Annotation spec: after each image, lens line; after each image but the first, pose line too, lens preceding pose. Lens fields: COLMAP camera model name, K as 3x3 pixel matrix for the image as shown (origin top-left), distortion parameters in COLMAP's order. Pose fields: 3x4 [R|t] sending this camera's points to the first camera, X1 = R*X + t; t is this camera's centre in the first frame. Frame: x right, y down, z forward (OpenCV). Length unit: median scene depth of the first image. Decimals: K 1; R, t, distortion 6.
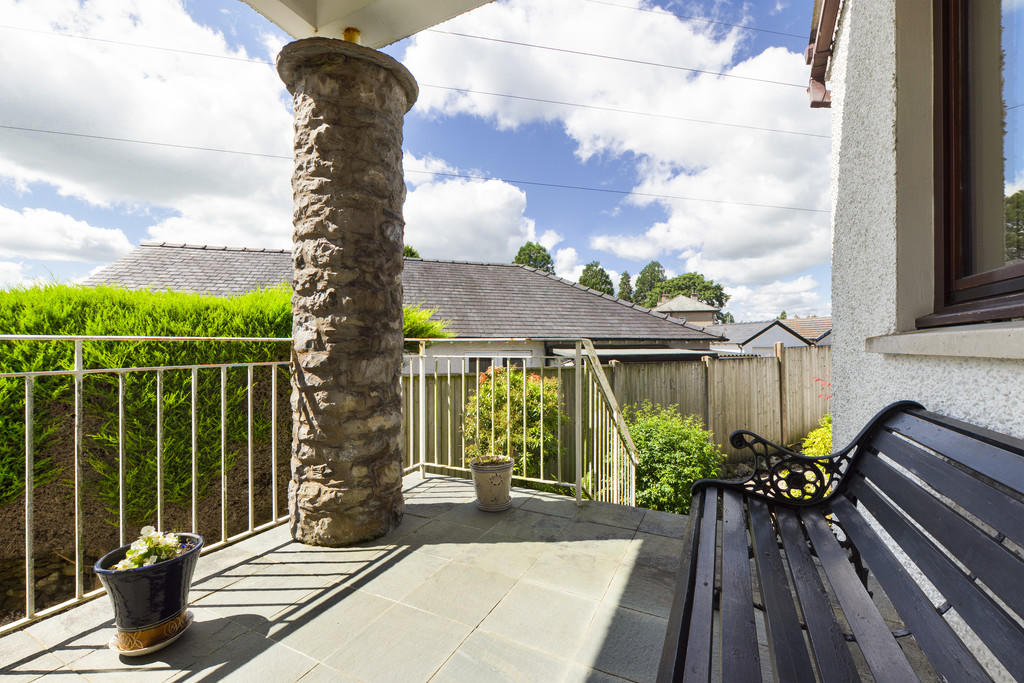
lens RADIAL K [[433.2, 0, 511.5], [0, 433.2, 344.8], [0, 0, 1]] dist [0.001734, -0.000038]
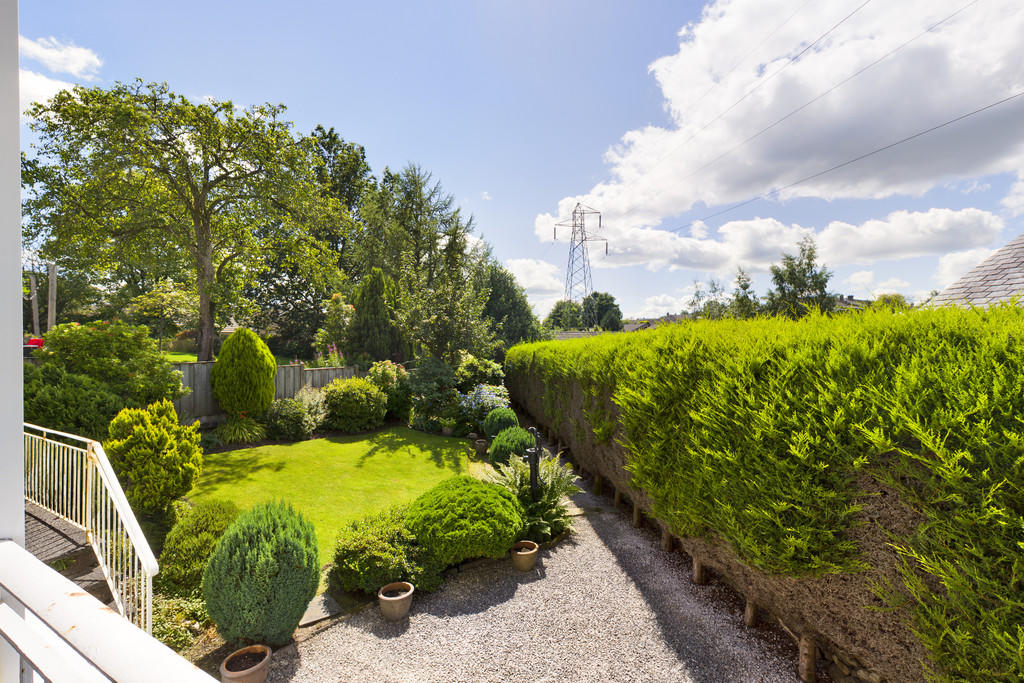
lens RADIAL K [[433.2, 0, 510.1], [0, 433.2, 339.8], [0, 0, 1]] dist [0.001734, -0.000038]
pose [[-0.046567, 0.000055, -0.998915, -0.403943], [0.002427, 0.999997, -0.000058, -0.150011], [0.998912, -0.002428, -0.046567, 0.644411]]
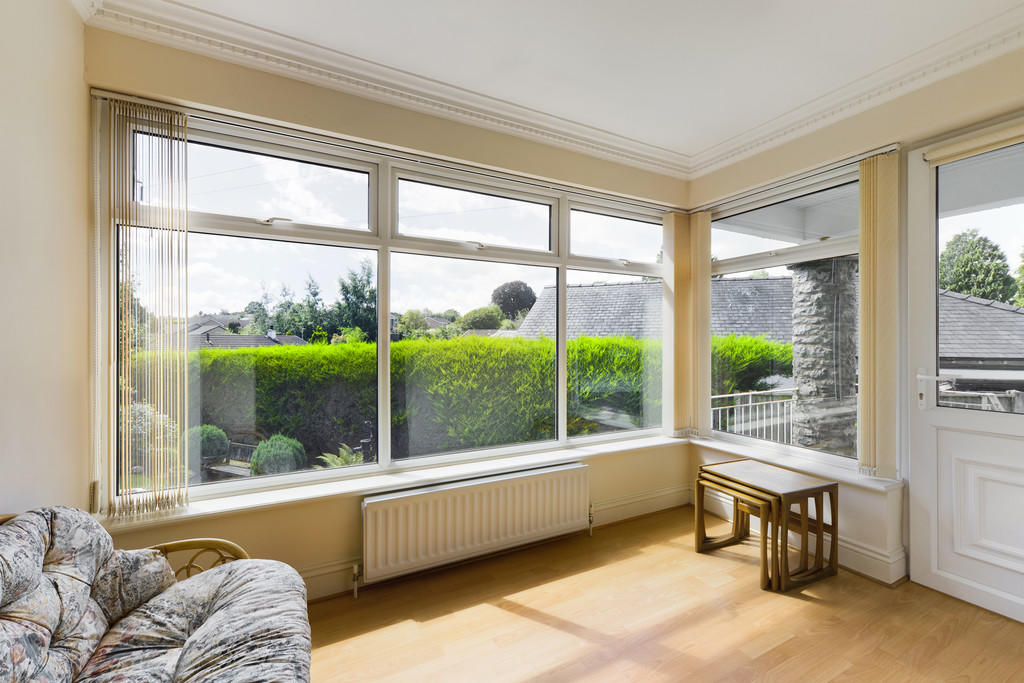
lens RADIAL K [[433.2, 0, 508.8], [0, 433.2, 342.8], [0, 0, 1]] dist [0.001734, -0.000038]
pose [[0.812366, 0.002868, -0.583141, -0.428059], [-0.000064, 0.999988, 0.004829, -0.264809], [0.583148, -0.003885, 0.812357, -1.679060]]
